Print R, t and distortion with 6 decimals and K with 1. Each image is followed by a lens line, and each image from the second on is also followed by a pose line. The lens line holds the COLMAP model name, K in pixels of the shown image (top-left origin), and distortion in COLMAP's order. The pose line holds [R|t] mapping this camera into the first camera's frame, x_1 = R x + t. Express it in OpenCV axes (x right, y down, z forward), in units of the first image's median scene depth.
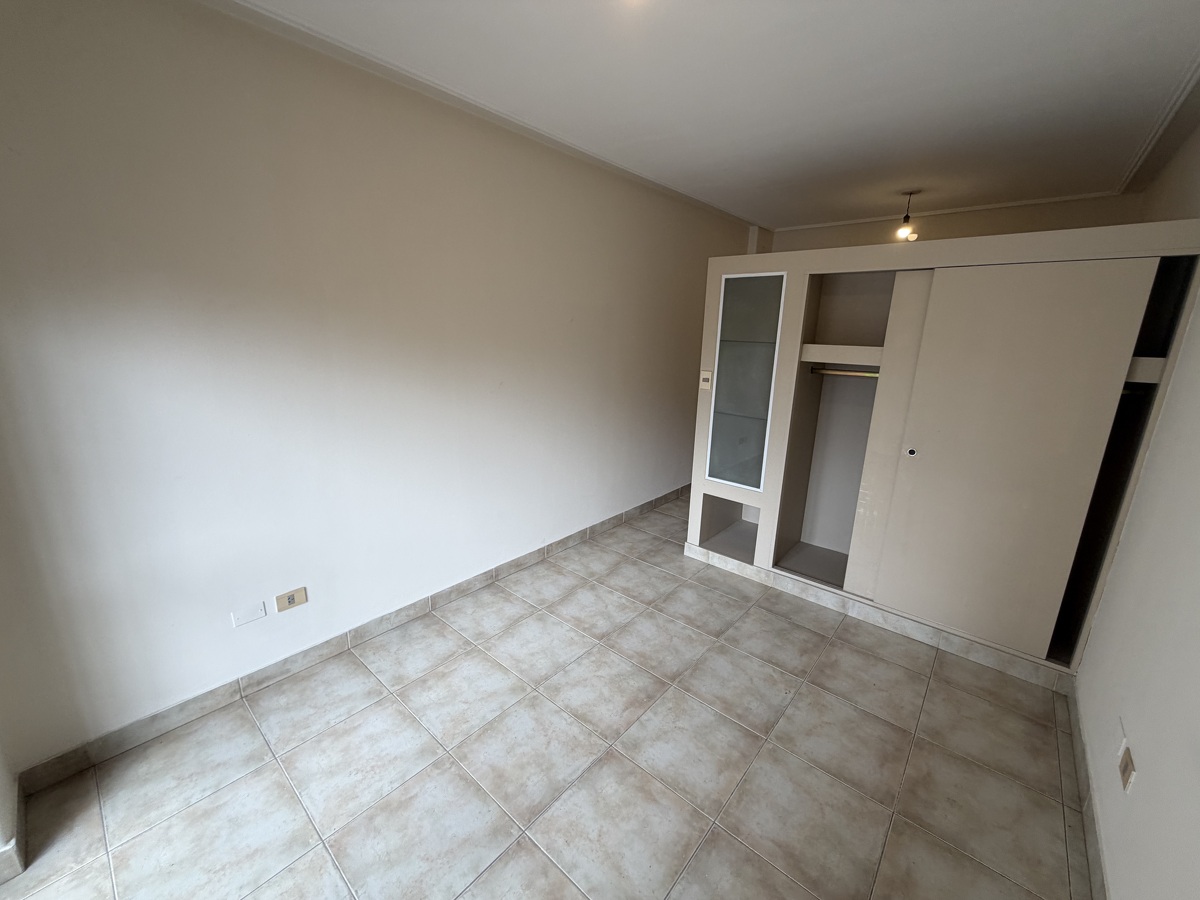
lens RADIAL K [[478.9, 0, 599.0], [0, 478.9, 450.7], [0, 0, 1]] dist [0.002759, 0.000056]
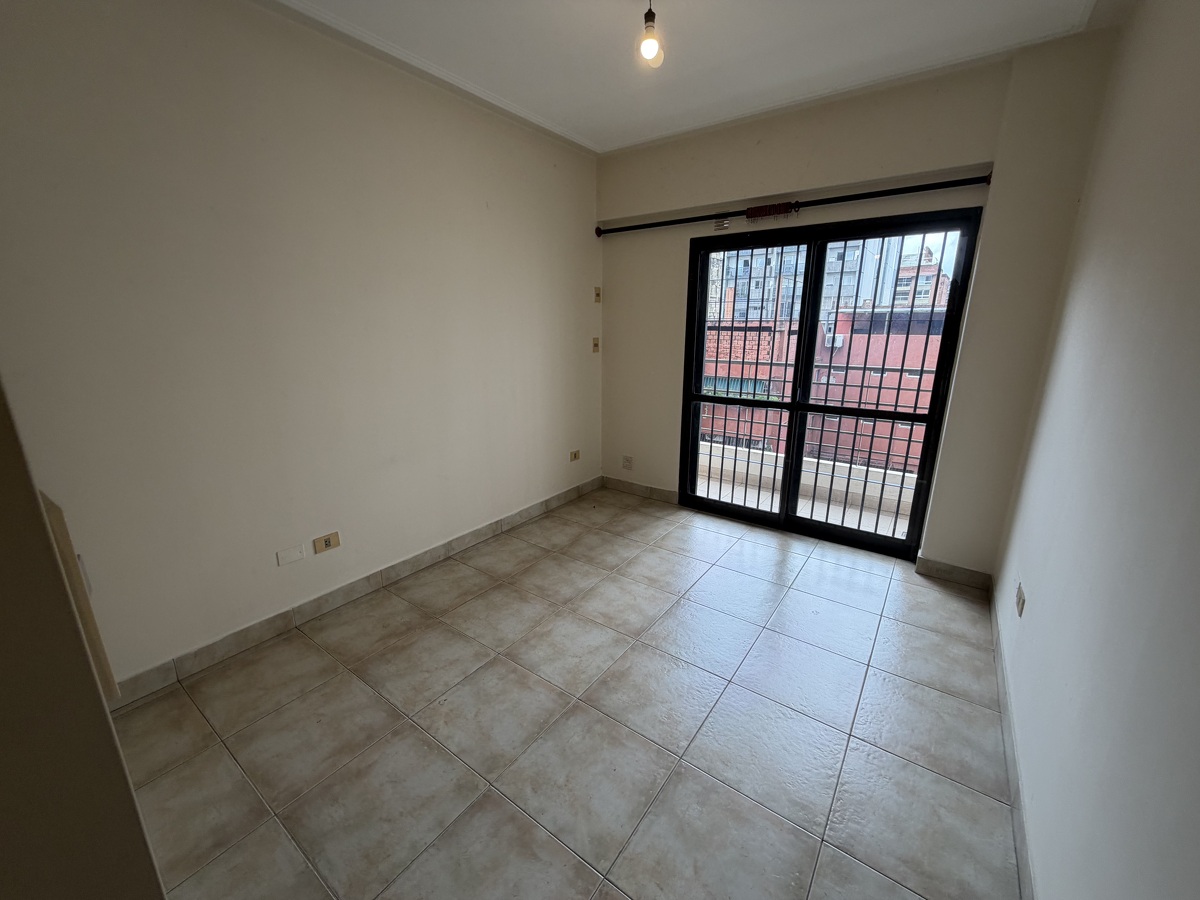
lens RADIAL K [[478.9, 0, 599.3], [0, 478.9, 450.5], [0, 0, 1]] dist [0.002759, 0.000056]
pose [[-0.996072, 0.000251, -0.088547, 0.206865], [-0.042815, 0.873961, 0.484107, -0.335271], [0.077508, 0.485997, -0.870517, 1.666707]]
